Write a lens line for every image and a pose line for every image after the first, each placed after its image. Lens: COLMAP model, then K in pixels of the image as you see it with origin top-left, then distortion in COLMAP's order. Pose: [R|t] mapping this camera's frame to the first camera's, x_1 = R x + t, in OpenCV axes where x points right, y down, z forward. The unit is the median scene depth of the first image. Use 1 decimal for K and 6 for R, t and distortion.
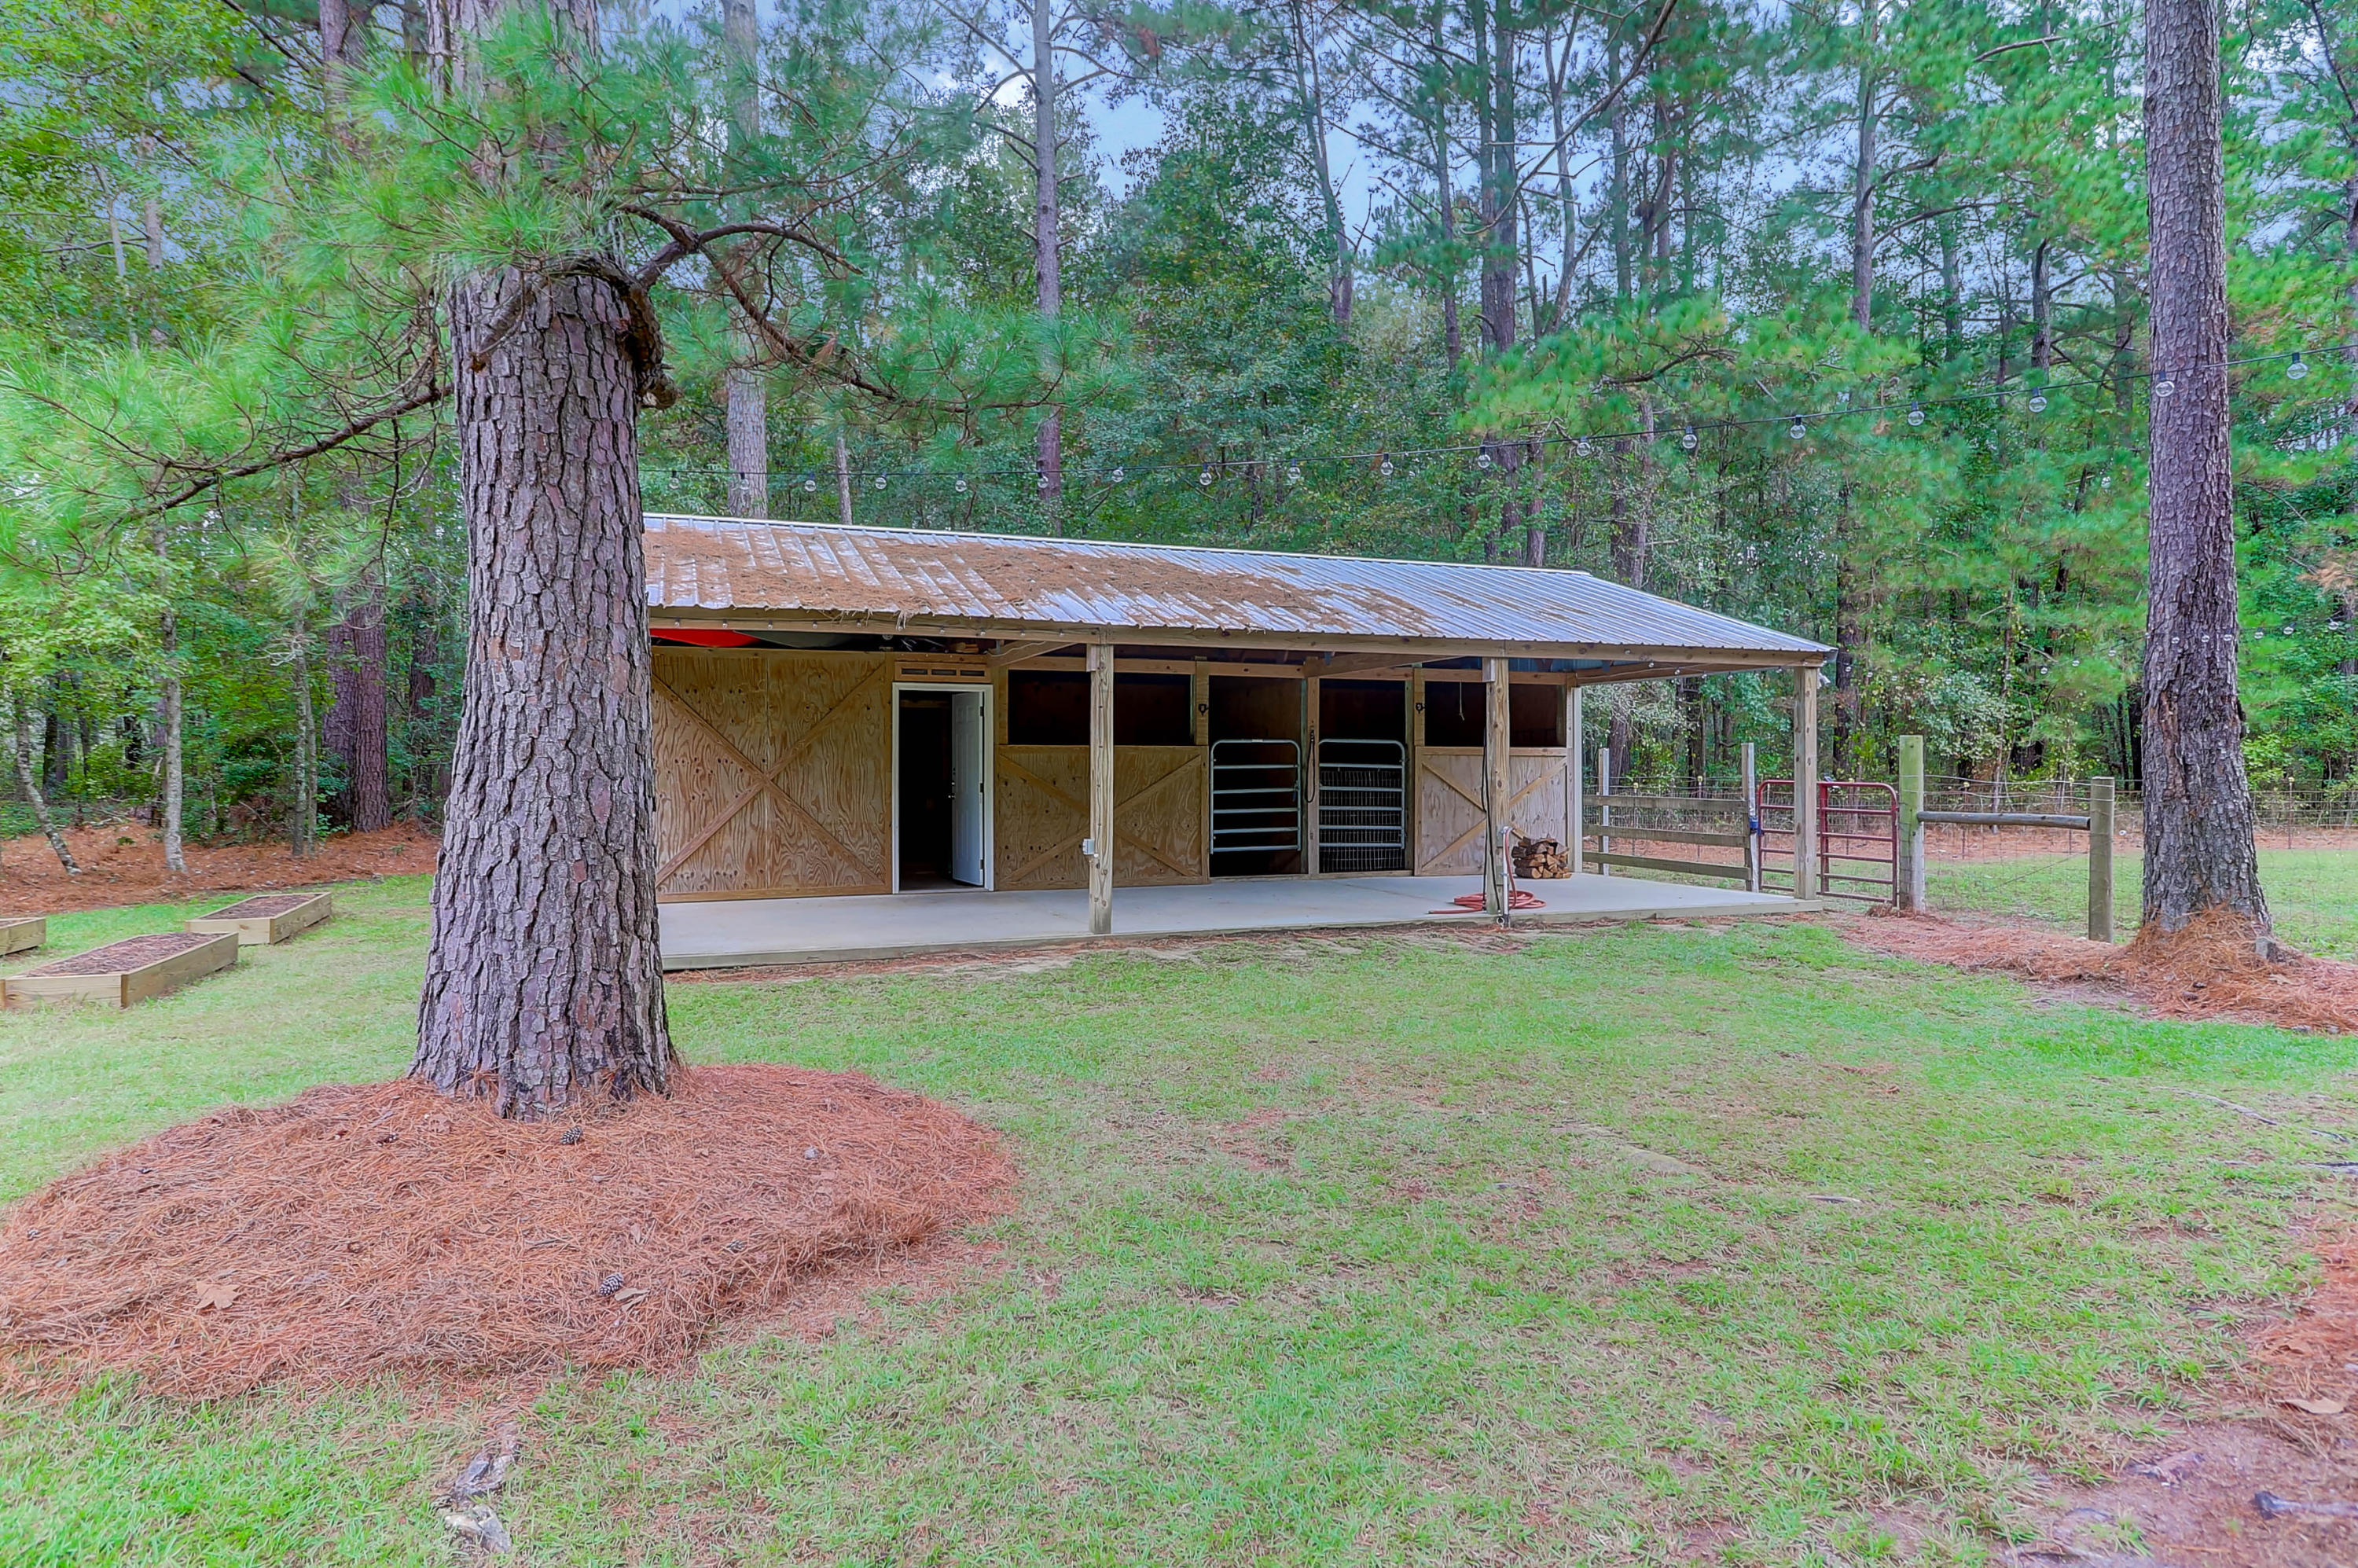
lens RADIAL K [[1323.2, 0, 1180.7], [0, 1323.2, 761.5], [0, 0, 1]] dist [0.007185, -0.000871]
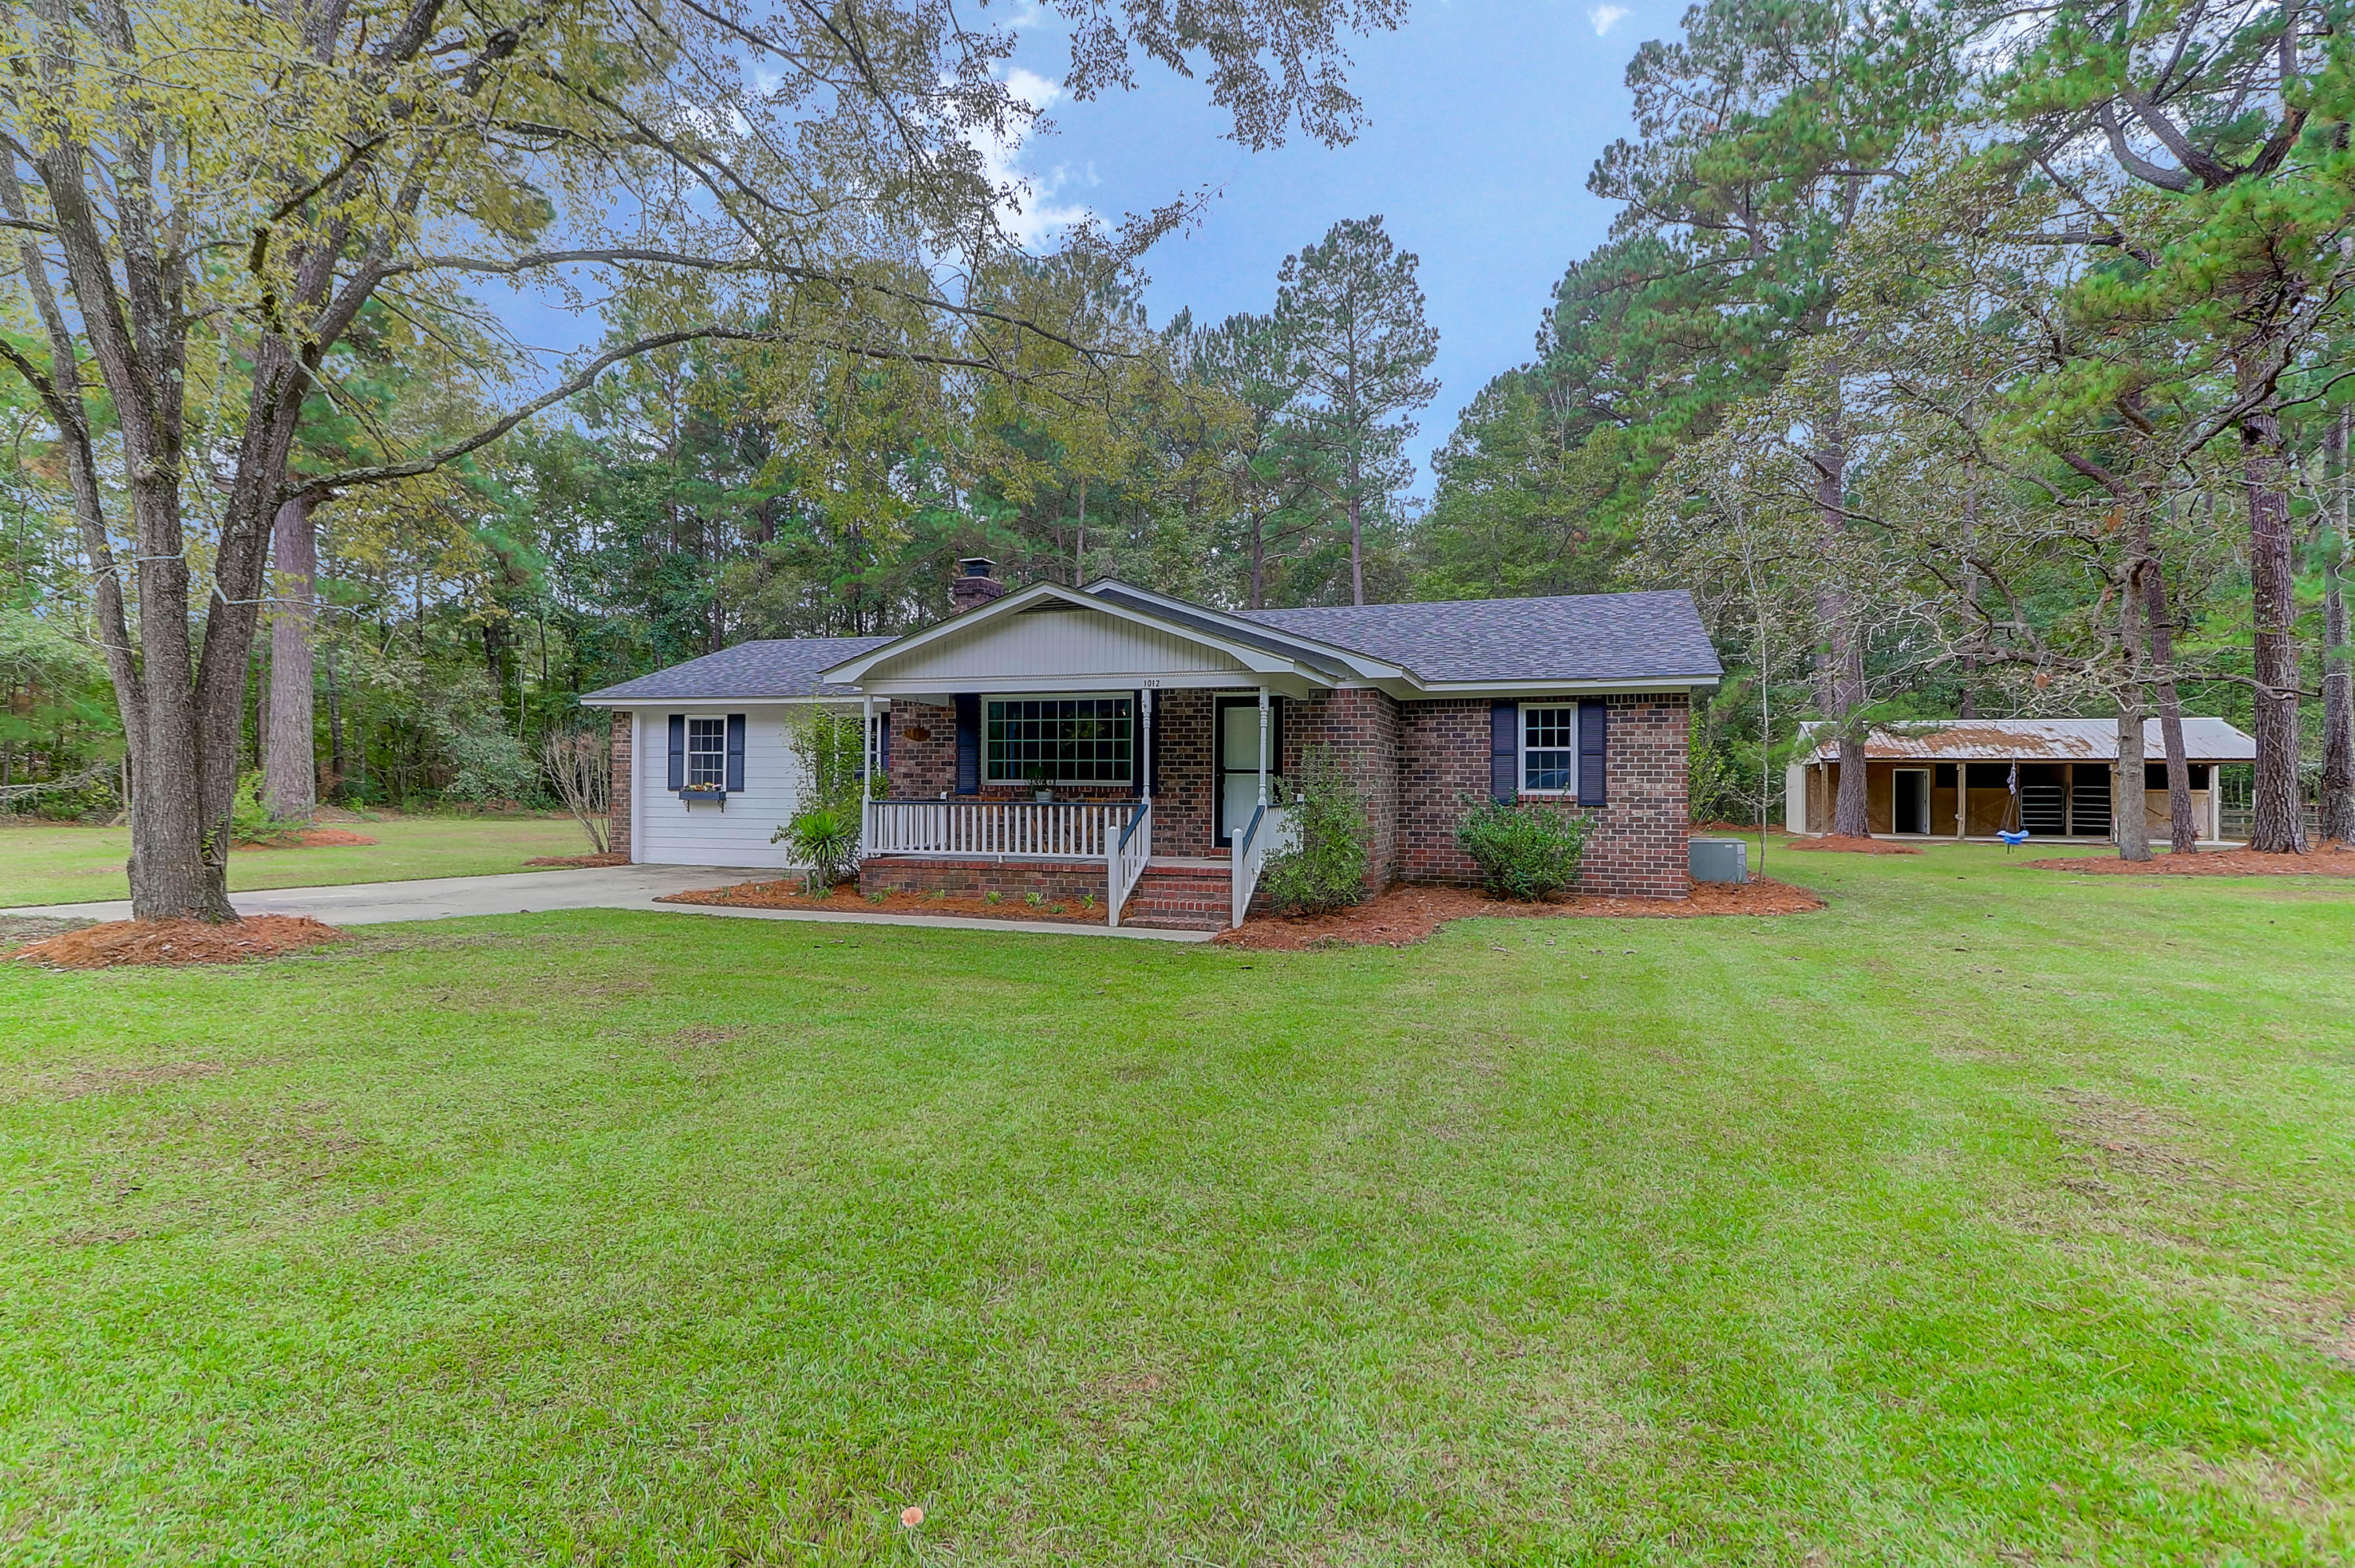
lens RADIAL K [[1205.0, 0, 1173.2], [0, 1205.0, 771.5], [0, 0, 1]] dist [0.021936, 0.001313]
pose [[0.753010, -0.003758, -0.657998, 0.445885], [-0.005621, 0.999910, -0.012144, -0.007423], [0.657985, 0.012843, 0.752921, -2.598820]]
